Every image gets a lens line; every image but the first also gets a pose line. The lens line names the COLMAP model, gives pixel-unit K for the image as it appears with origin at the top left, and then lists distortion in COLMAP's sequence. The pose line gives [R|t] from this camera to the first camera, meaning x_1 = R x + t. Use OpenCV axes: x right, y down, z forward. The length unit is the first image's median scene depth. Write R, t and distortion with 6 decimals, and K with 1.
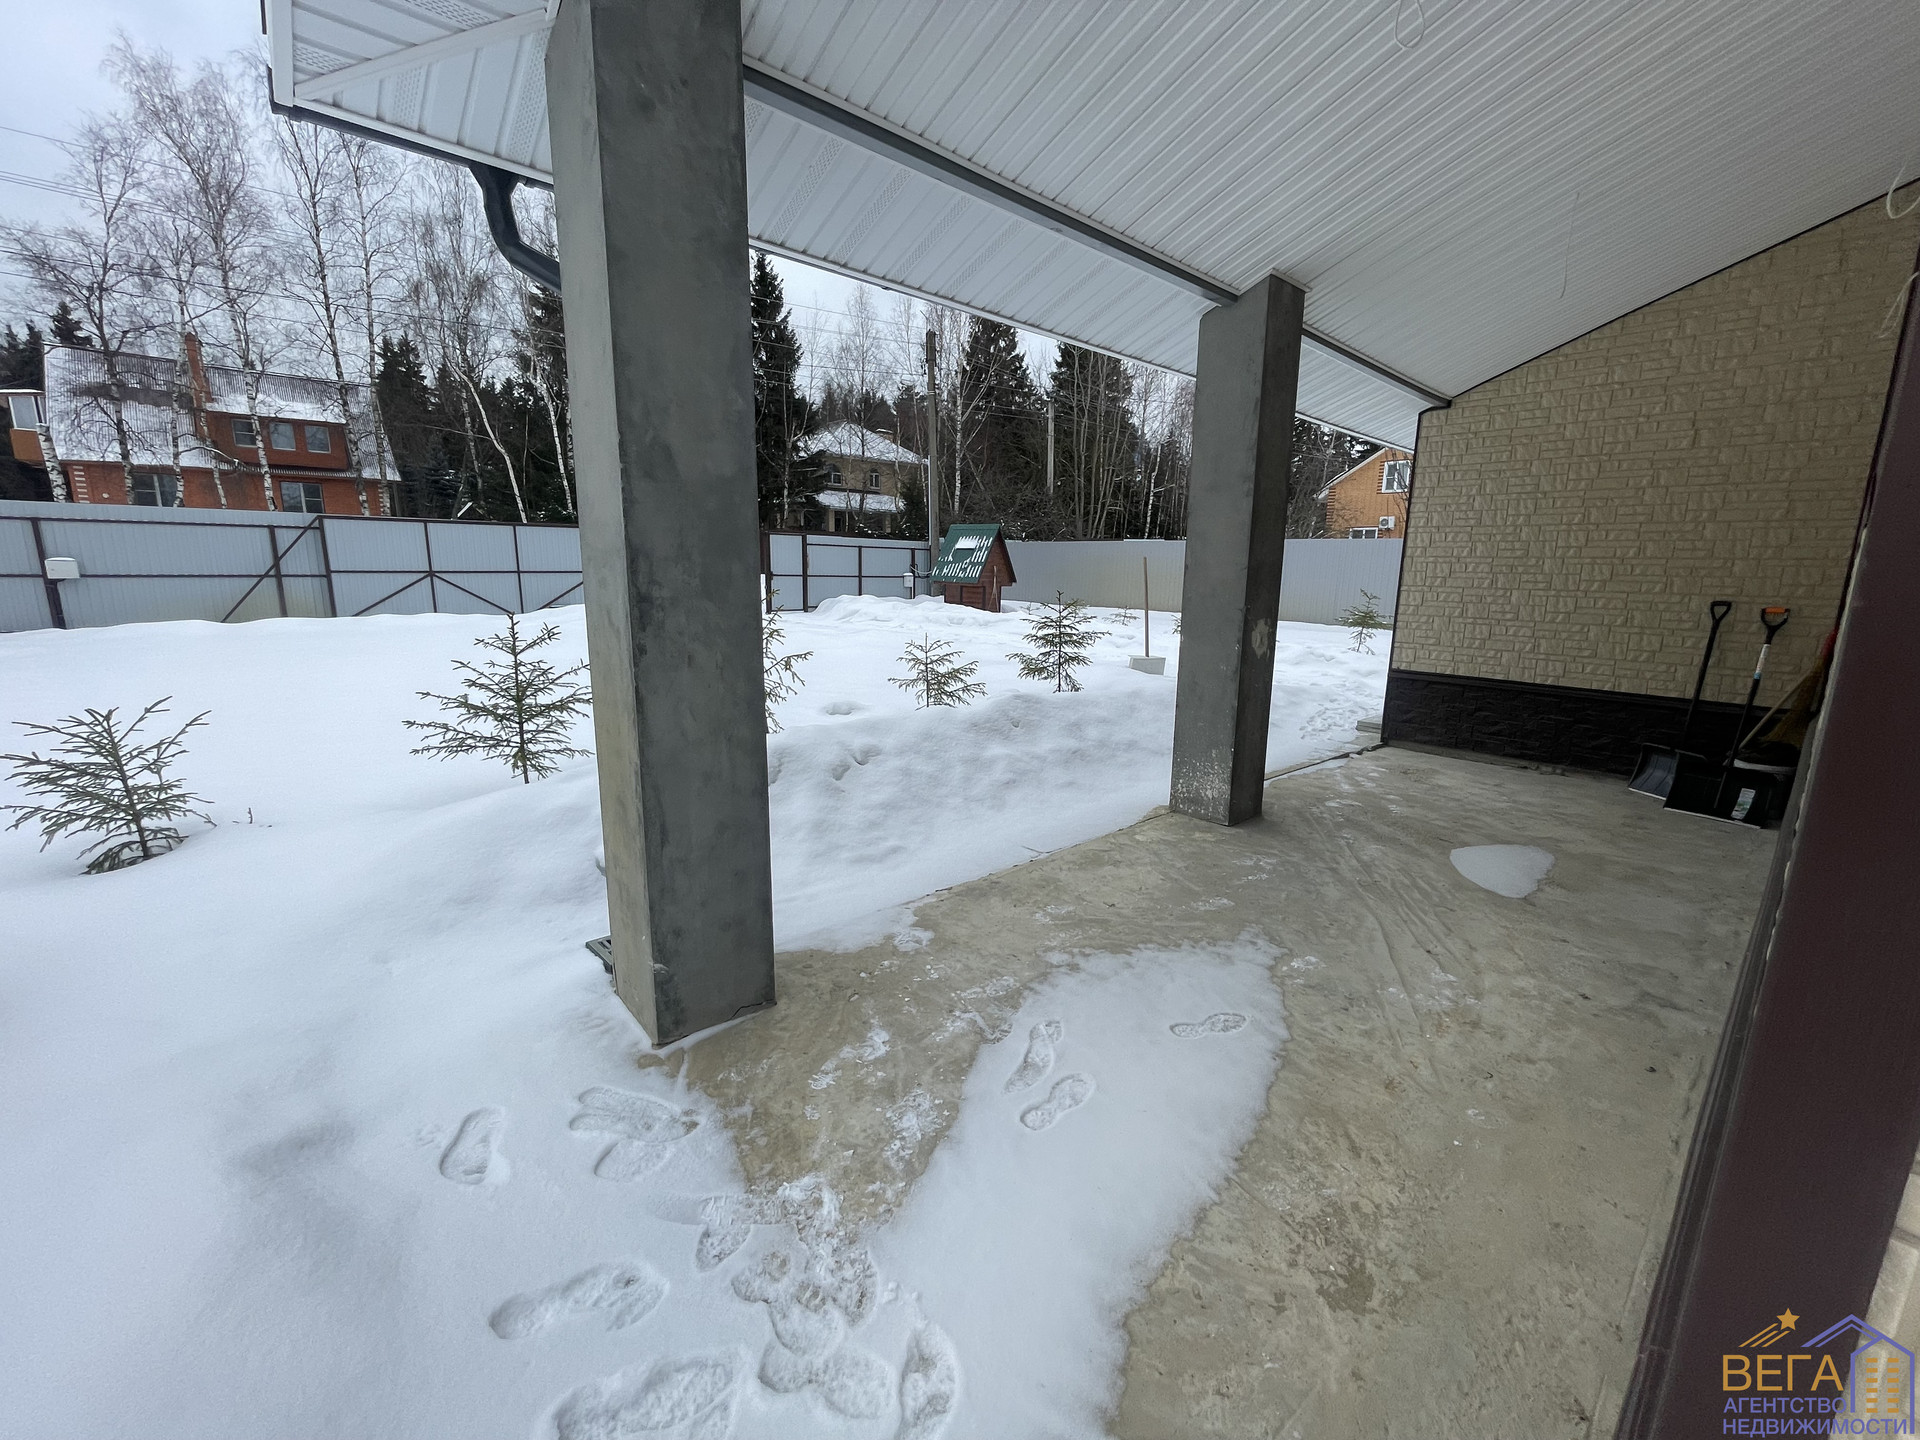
lens RADIAL K [[776.3, 0, 961.6], [0, 776.3, 709.8], [0, 0, 1]] dist [-0.000521, -0.000215]
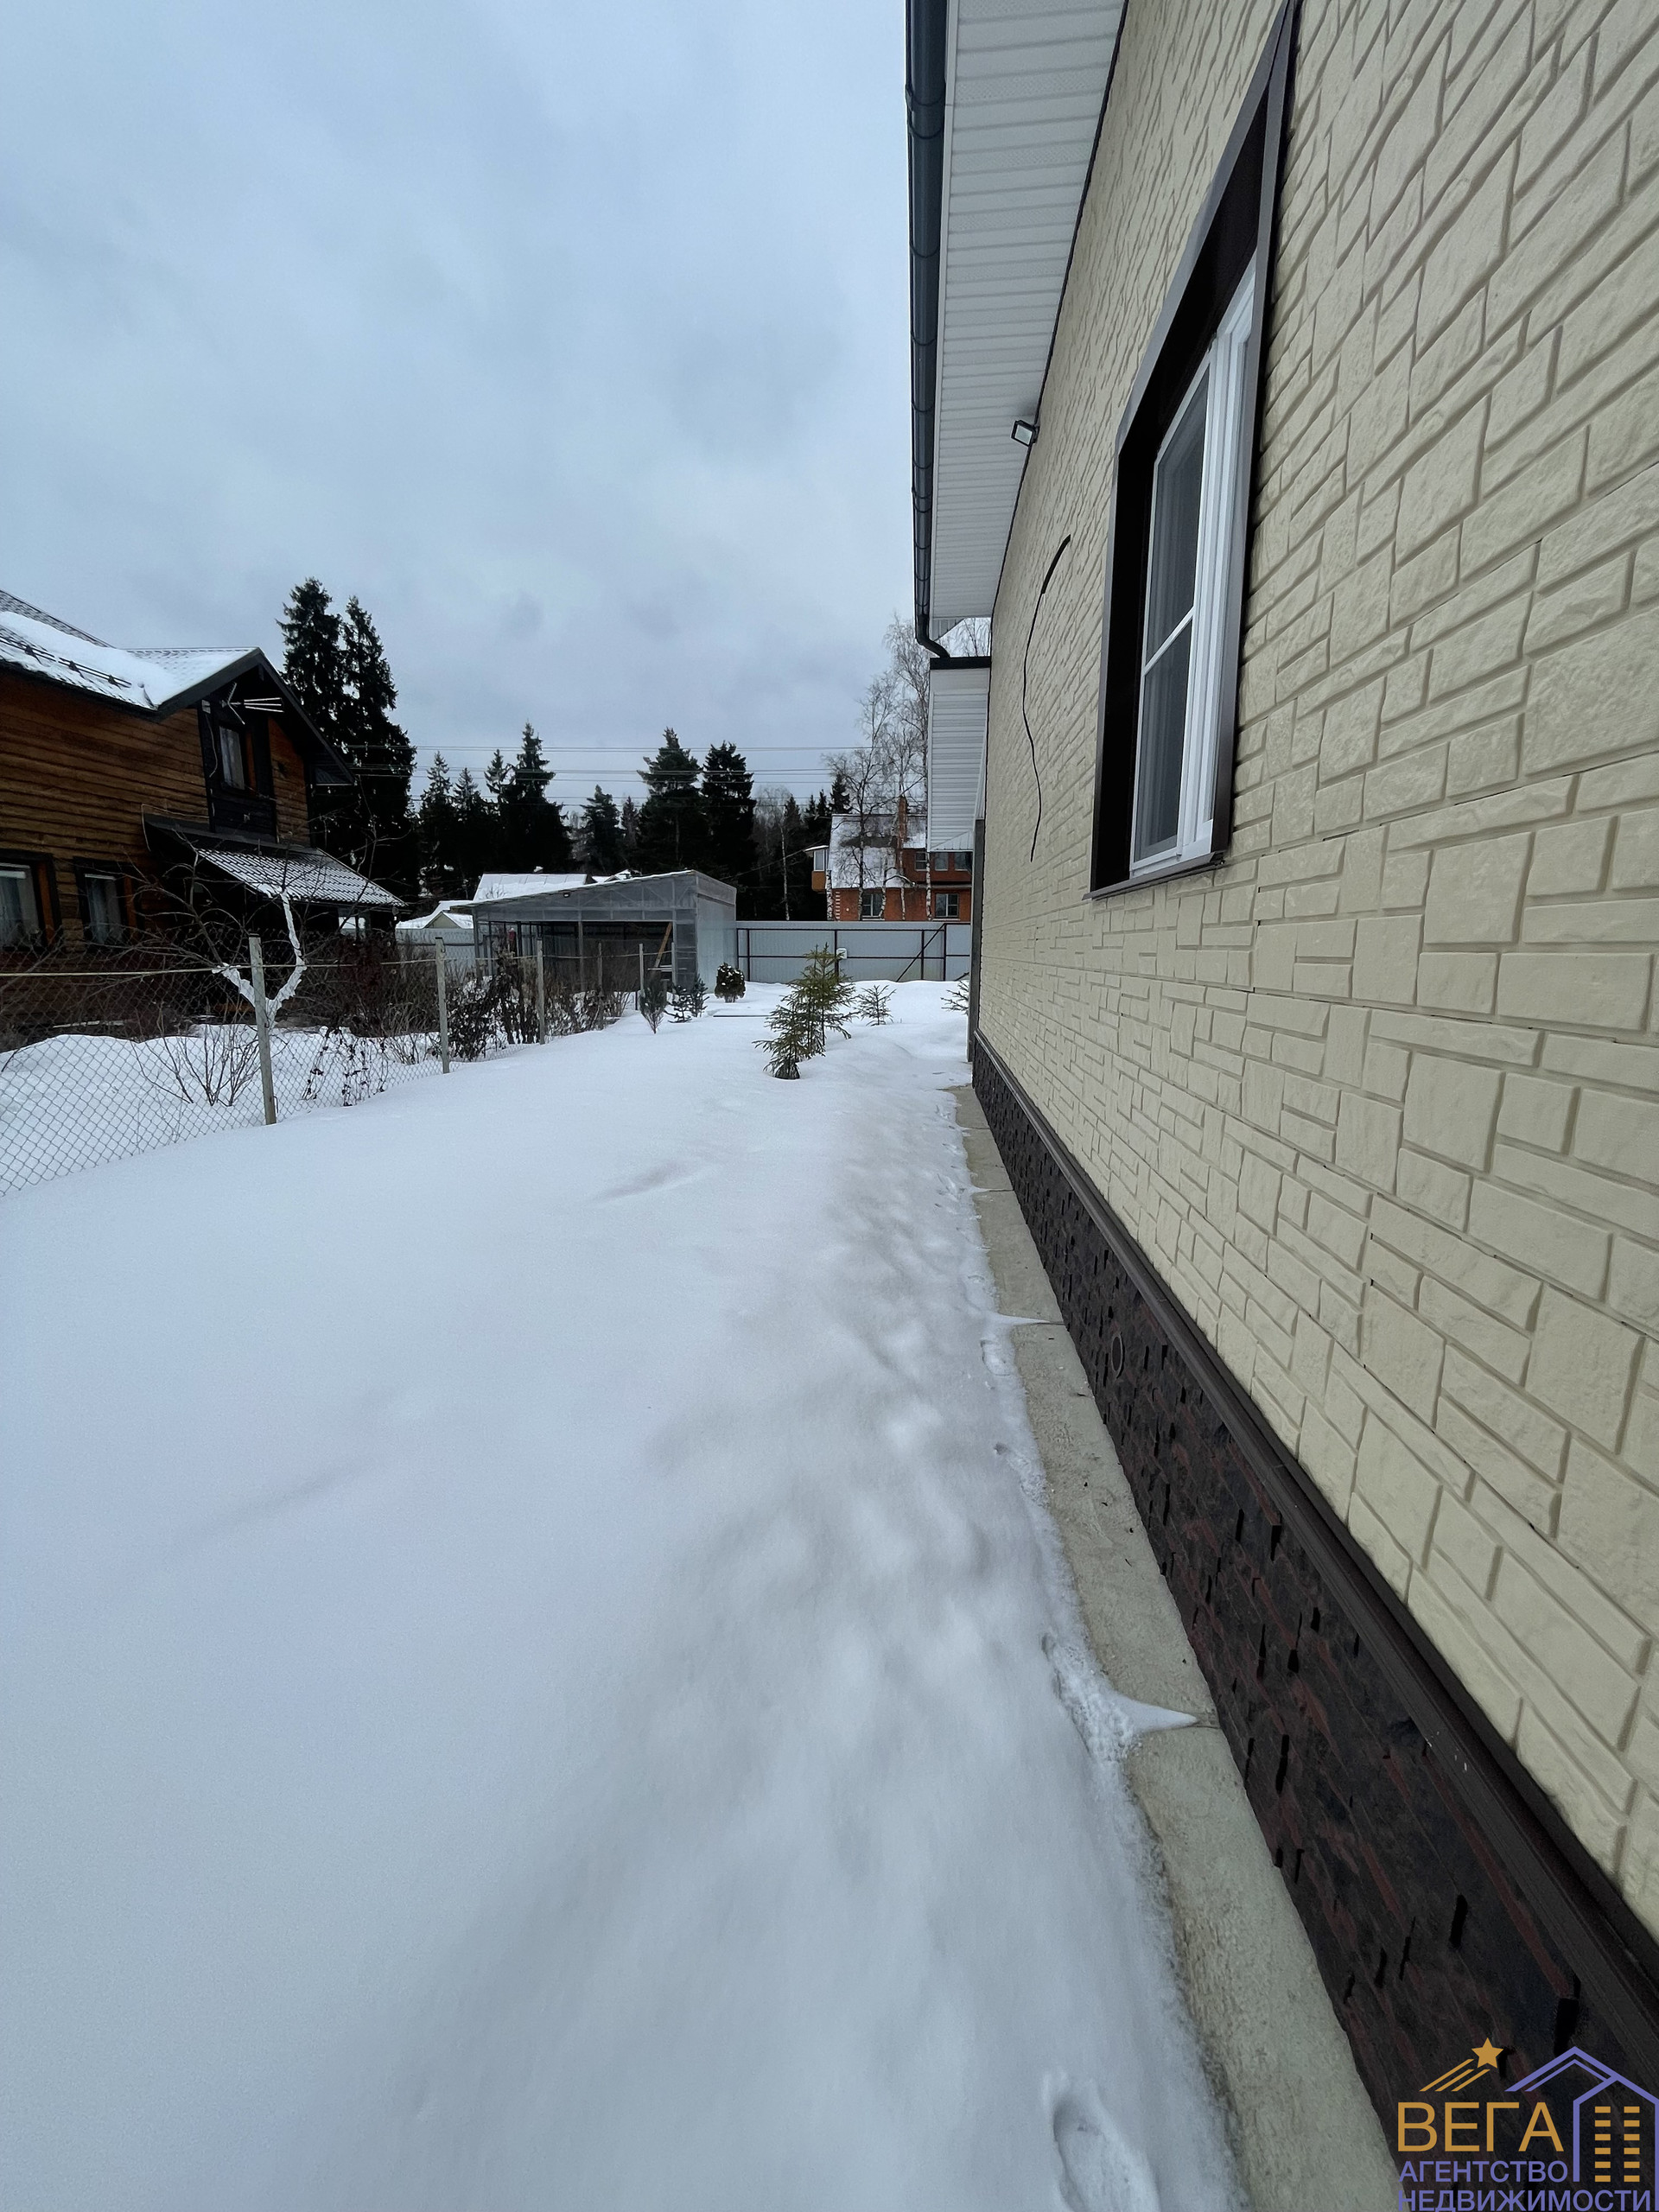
lens RADIAL K [[894.3, 0, 829.5], [0, 894.3, 1106.0], [0, 0, 1]] dist [-0.000521, -0.000215]
pose [[0.678092, 0.116996, -0.725605, 0.223698], [-0.128034, 0.990958, 0.040131, 0.048744], [0.723739, 0.065690, 0.686940, -0.240318]]
